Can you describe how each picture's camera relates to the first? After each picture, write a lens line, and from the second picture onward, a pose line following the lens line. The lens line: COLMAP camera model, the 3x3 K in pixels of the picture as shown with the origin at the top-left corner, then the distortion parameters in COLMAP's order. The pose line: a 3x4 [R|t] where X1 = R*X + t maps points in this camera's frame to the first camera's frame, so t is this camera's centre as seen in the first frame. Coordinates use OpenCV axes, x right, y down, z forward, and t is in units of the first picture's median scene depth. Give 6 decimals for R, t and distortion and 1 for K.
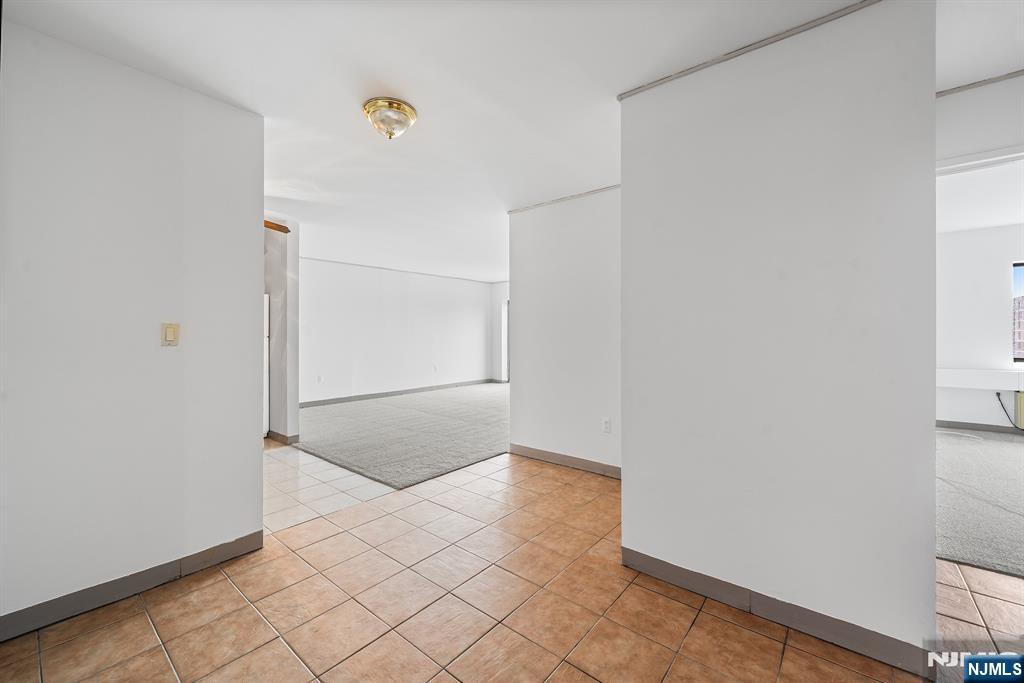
lens RADIAL K [[409.9, 0, 511.6], [0, 409.9, 333.4], [0, 0, 1]] dist [-0.002246, 0.000437]
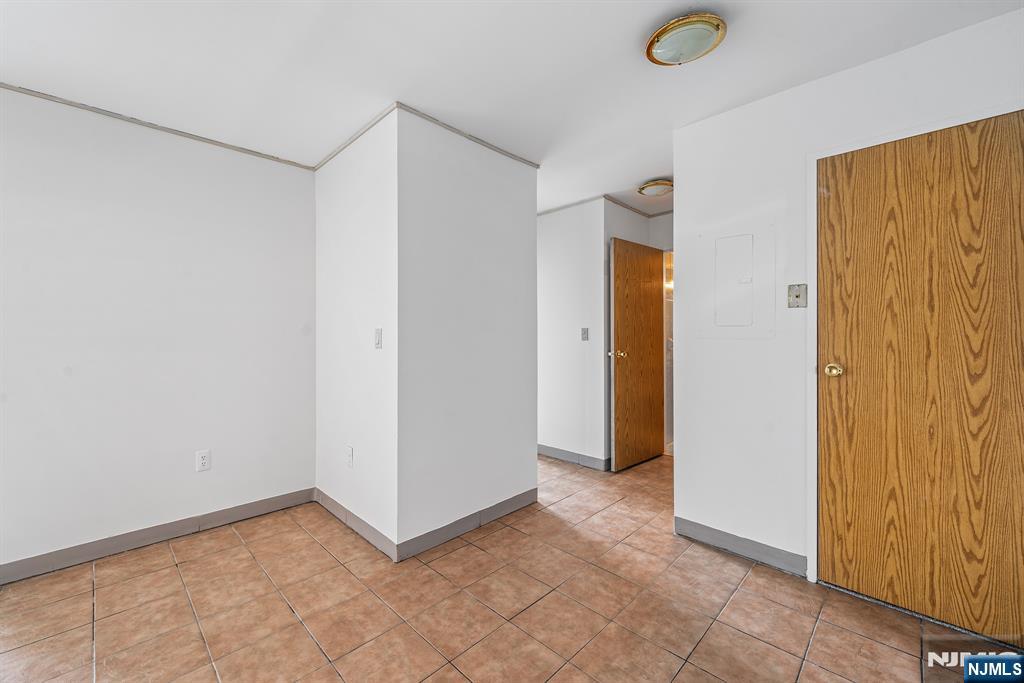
lens RADIAL K [[409.9, 0, 501.8], [0, 409.9, 334.0], [0, 0, 1]] dist [-0.002246, 0.000437]
pose [[0.106858, 0.003205, 0.994269, -0.679038], [0.001931, 0.999992, -0.003431, -0.000257], [-0.994272, 0.002286, 0.106851, 0.597622]]
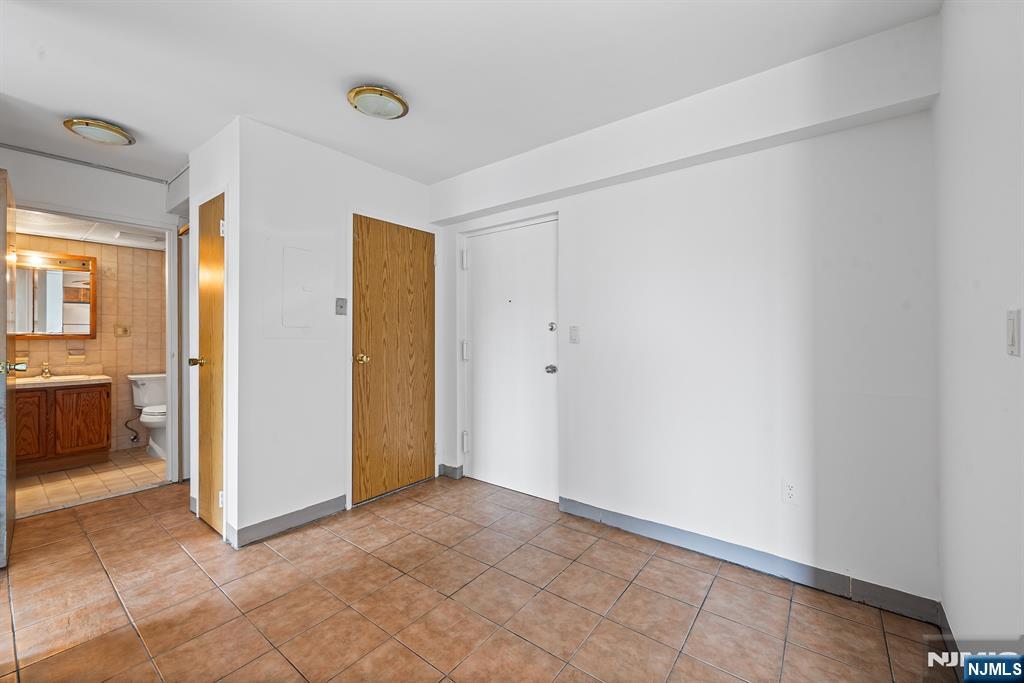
lens RADIAL K [[409.9, 0, 509.2], [0, 409.9, 335.8], [0, 0, 1]] dist [-0.002246, 0.000437]
pose [[-0.999873, 0.003323, -0.015597, -0.196408], [0.003255, 0.999985, 0.004390, -0.001681], [0.015611, 0.004338, -0.999869, 1.289905]]
